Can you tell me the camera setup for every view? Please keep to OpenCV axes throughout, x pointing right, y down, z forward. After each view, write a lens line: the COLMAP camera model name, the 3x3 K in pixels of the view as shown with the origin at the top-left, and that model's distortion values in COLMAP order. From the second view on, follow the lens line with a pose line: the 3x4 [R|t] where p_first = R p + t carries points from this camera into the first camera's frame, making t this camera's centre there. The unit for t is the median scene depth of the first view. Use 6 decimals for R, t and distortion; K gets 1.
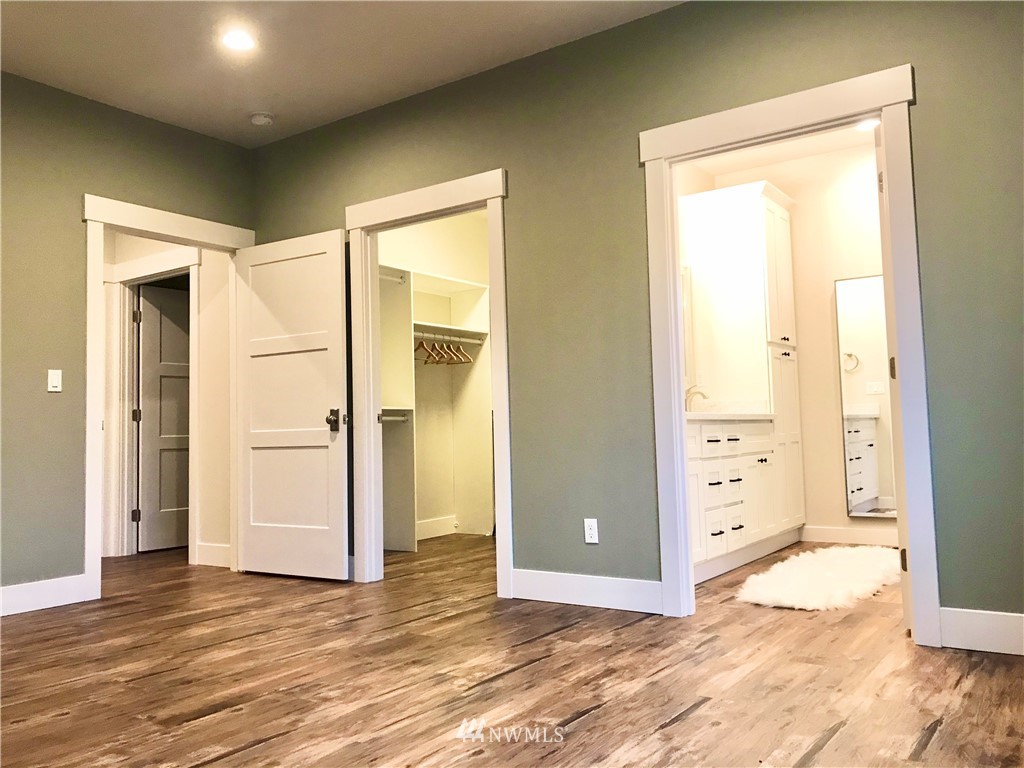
lens RADIAL K [[839.0, 0, 510.3], [0, 839.0, 377.4], [0, 0, 1]] dist [0.014916, -0.003863]
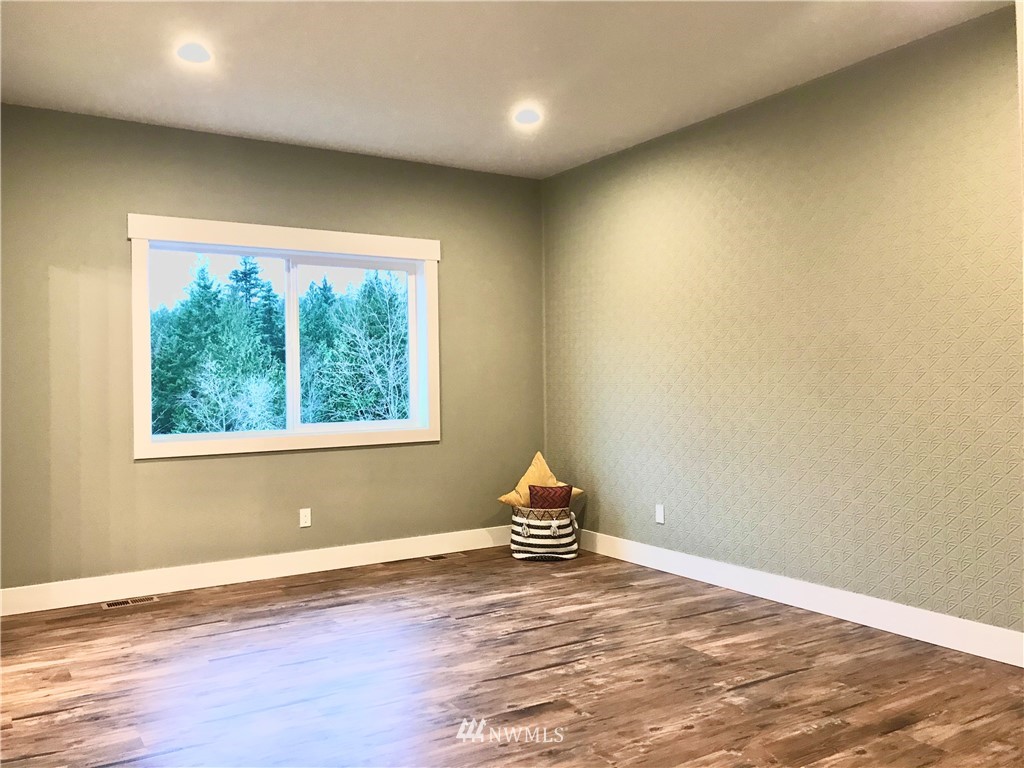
lens RADIAL K [[839.0, 0, 510.3], [0, 839.0, 377.4], [0, 0, 1]] dist [0.014916, -0.003863]
pose [[-0.921925, 0.040892, 0.385205, -0.826766], [0.010400, 0.996667, -0.080912, 0.020427], [-0.387230, -0.070589, -0.919277, 2.197951]]
